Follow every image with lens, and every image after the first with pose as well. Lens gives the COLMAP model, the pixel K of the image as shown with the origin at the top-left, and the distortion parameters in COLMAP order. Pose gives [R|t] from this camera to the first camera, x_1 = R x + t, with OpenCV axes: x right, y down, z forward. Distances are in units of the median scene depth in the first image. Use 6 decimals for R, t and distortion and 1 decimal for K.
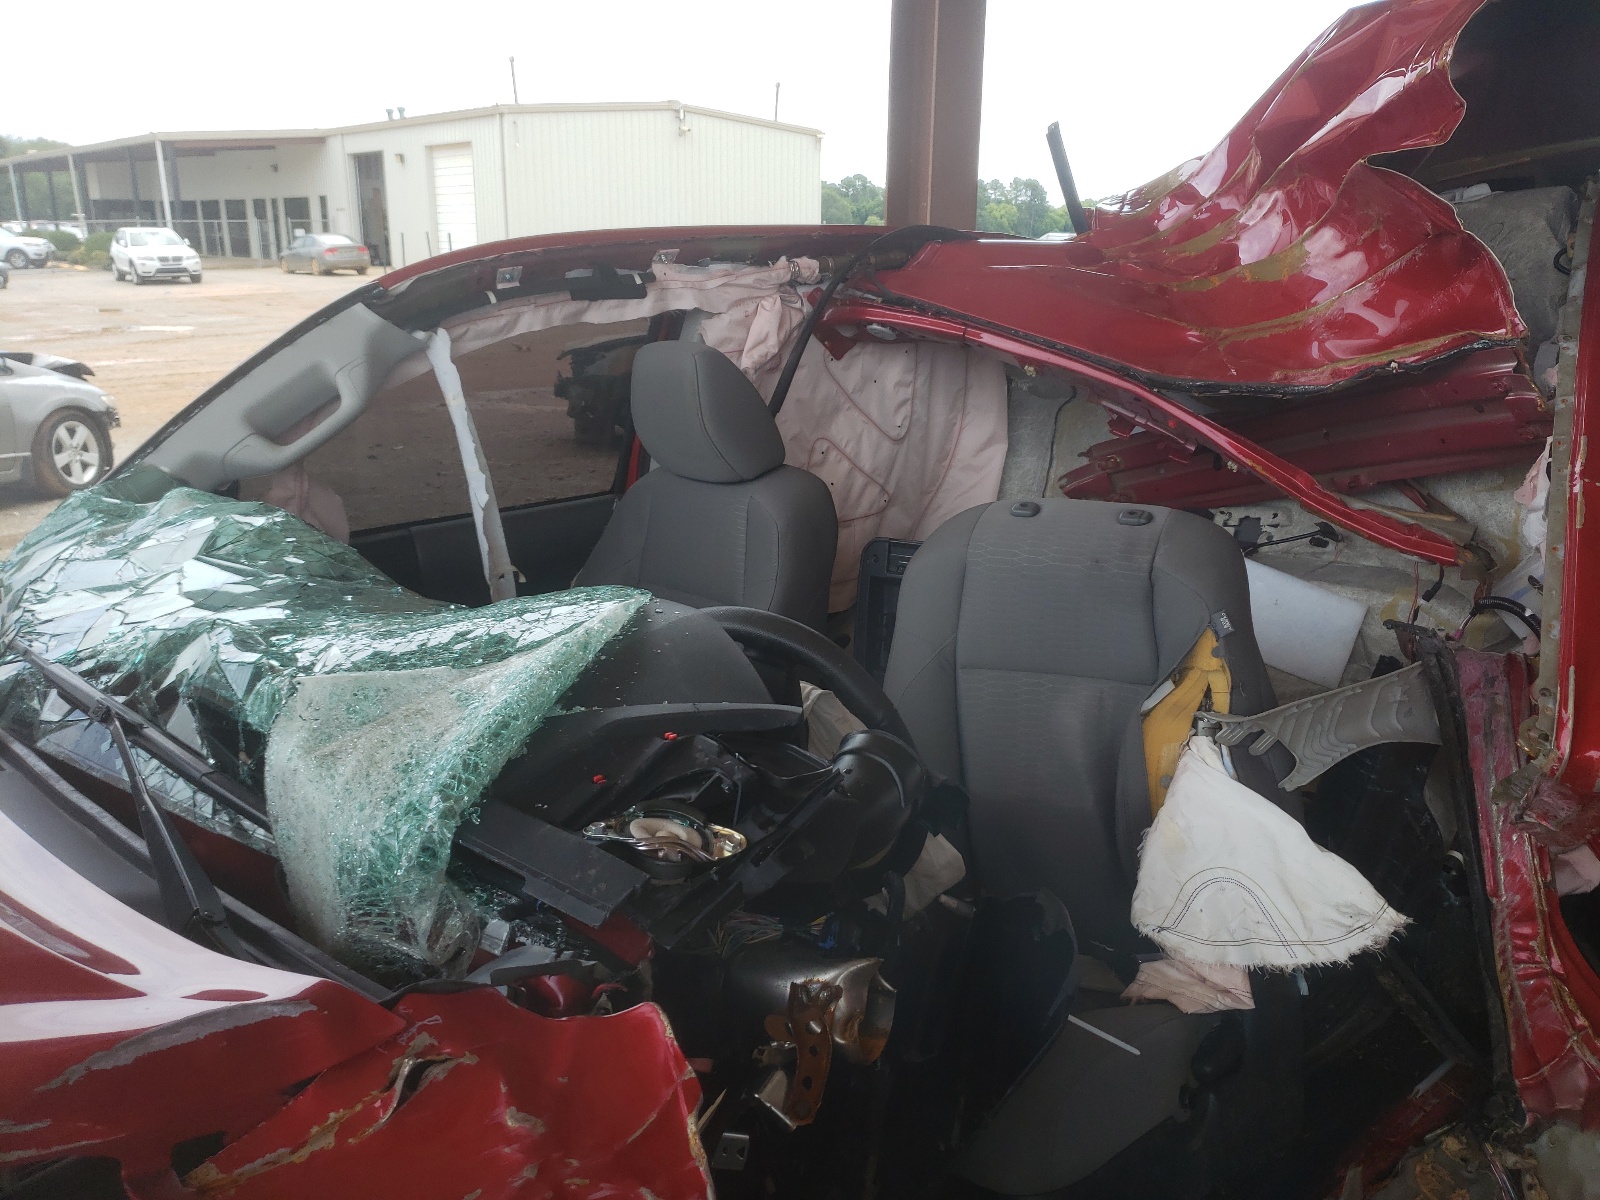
lens RADIAL K [[1303.2, 0, 800.0], [0, 1303.2, 600.0], [0, 0, 1]] dist [-0.033990, 0.086624]
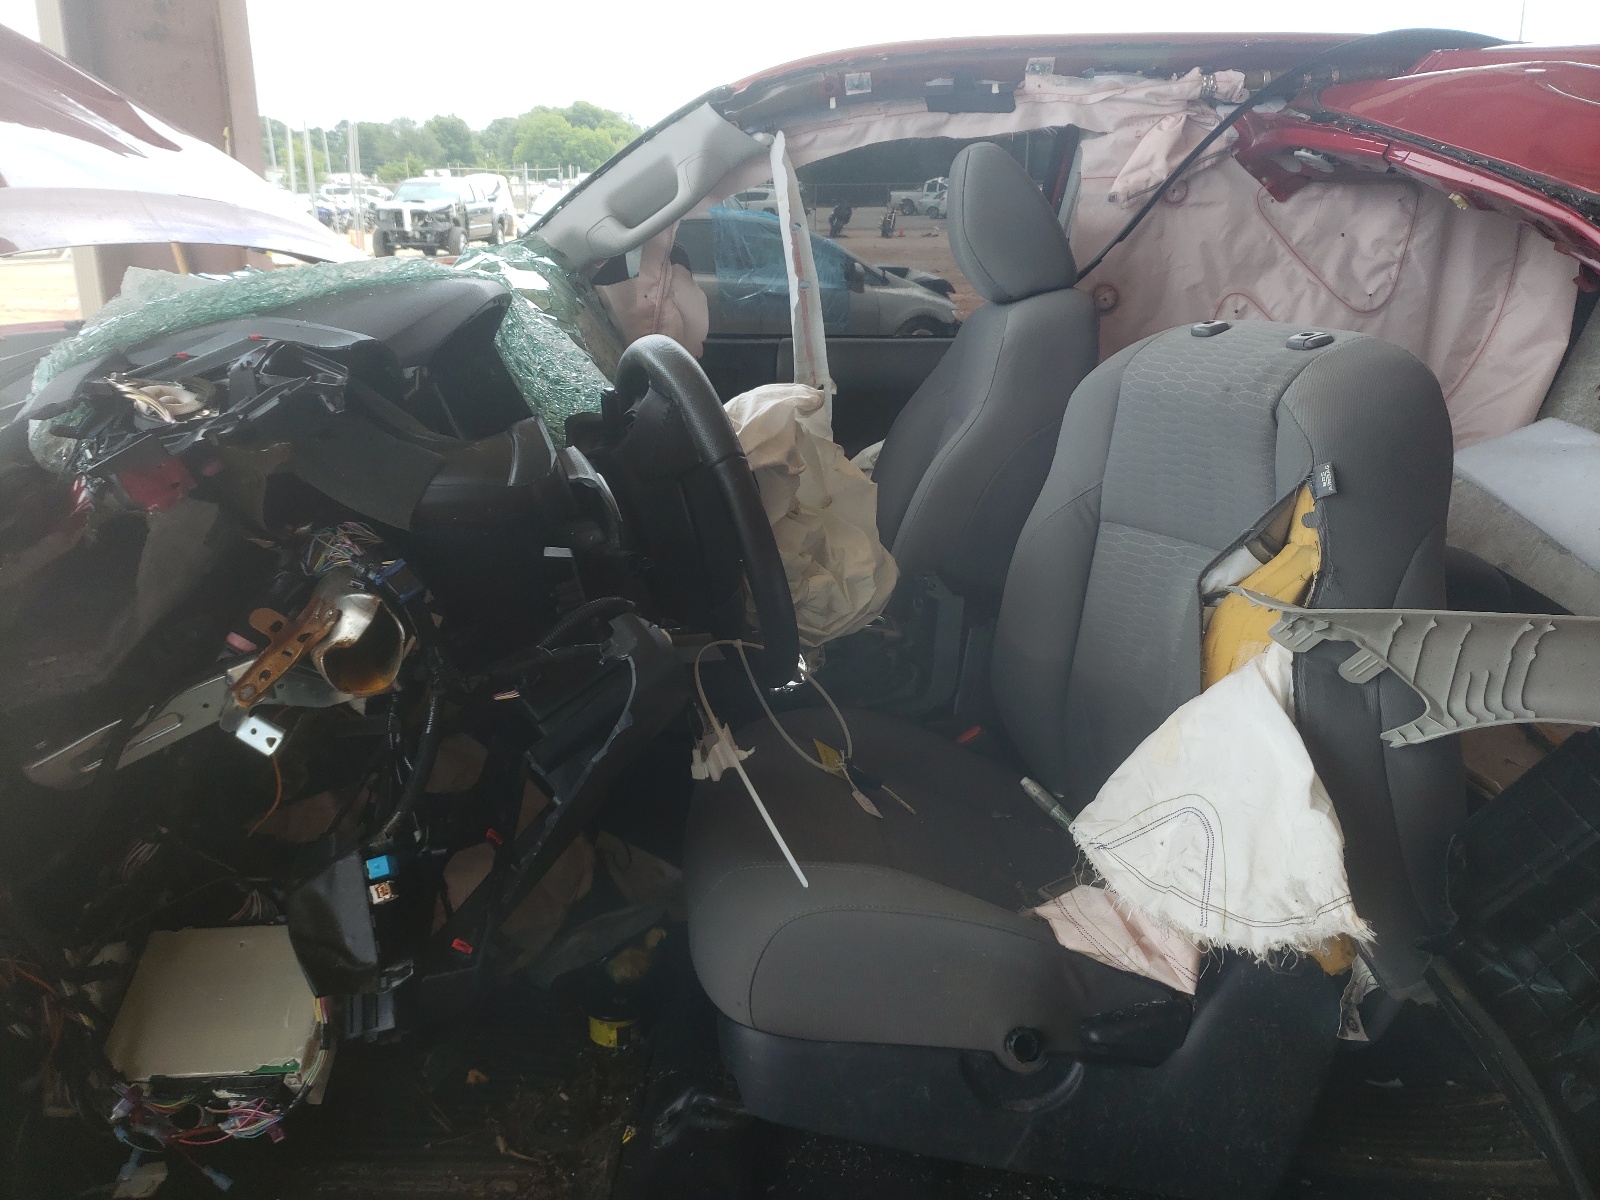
lens RADIAL K [[1314.1, 0, 743.9], [0, 1314.1, 572.9], [0, 0, 1]] dist [-0.026251, -0.003747]
pose [[0.703574, 0.200660, -0.681703, 0.447796], [-0.209289, 0.975268, 0.071068, 0.063923], [0.679103, 0.092671, 0.728169, 0.211950]]
